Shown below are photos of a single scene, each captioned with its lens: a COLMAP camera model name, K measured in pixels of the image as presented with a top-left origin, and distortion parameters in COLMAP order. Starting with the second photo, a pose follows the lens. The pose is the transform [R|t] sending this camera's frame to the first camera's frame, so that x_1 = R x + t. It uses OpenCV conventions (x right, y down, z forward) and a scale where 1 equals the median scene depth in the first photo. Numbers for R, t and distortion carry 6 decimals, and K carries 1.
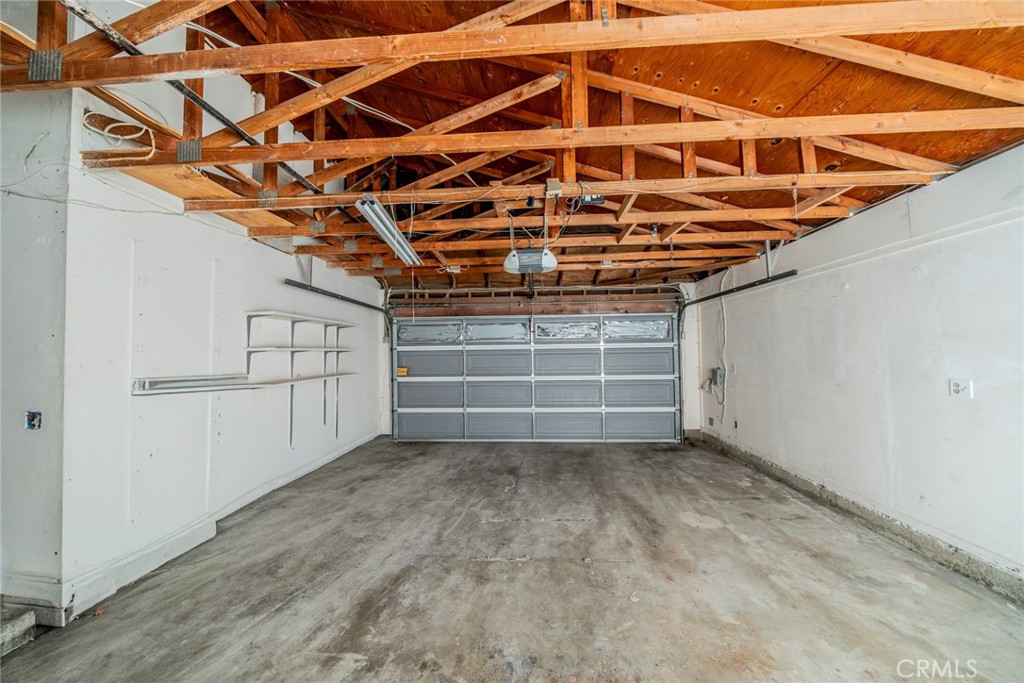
lens RADIAL K [[349.5, 0, 511.6], [0, 349.5, 341.3], [0, 0, 1]] dist [-0.005566, -0.000033]
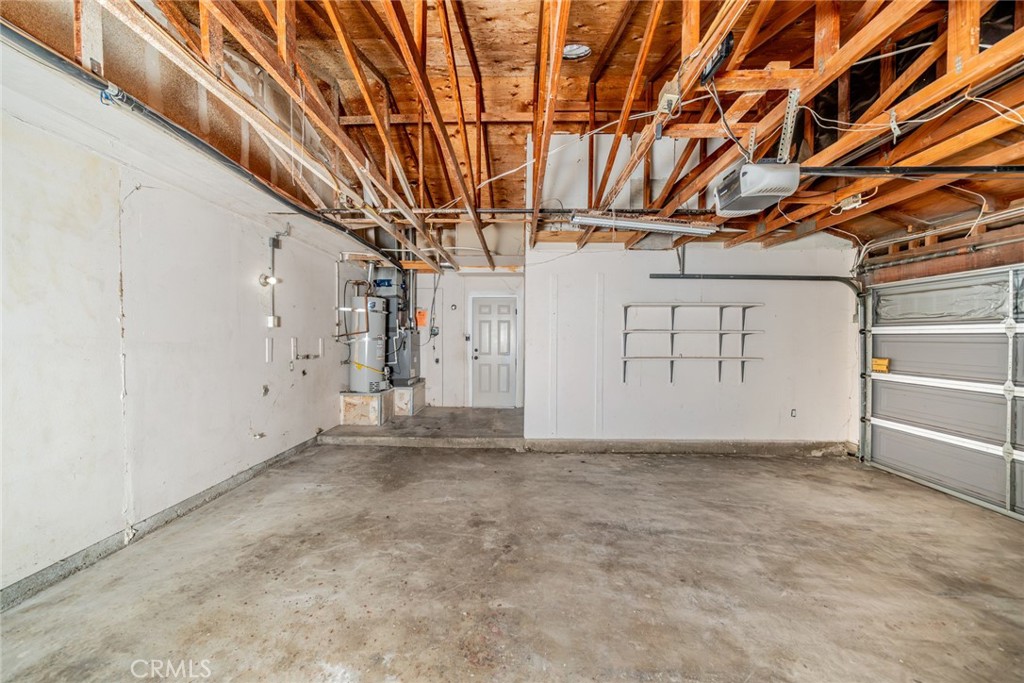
lens RADIAL K [[349.5, 0, 511.0], [0, 349.5, 340.5], [0, 0, 1]] dist [-0.005566, -0.000033]
pose [[0.029757, 0.023573, -0.999279, 0.450943], [0.022685, 0.999448, 0.024252, 0.011012], [0.999300, -0.023390, 0.029205, 0.373351]]
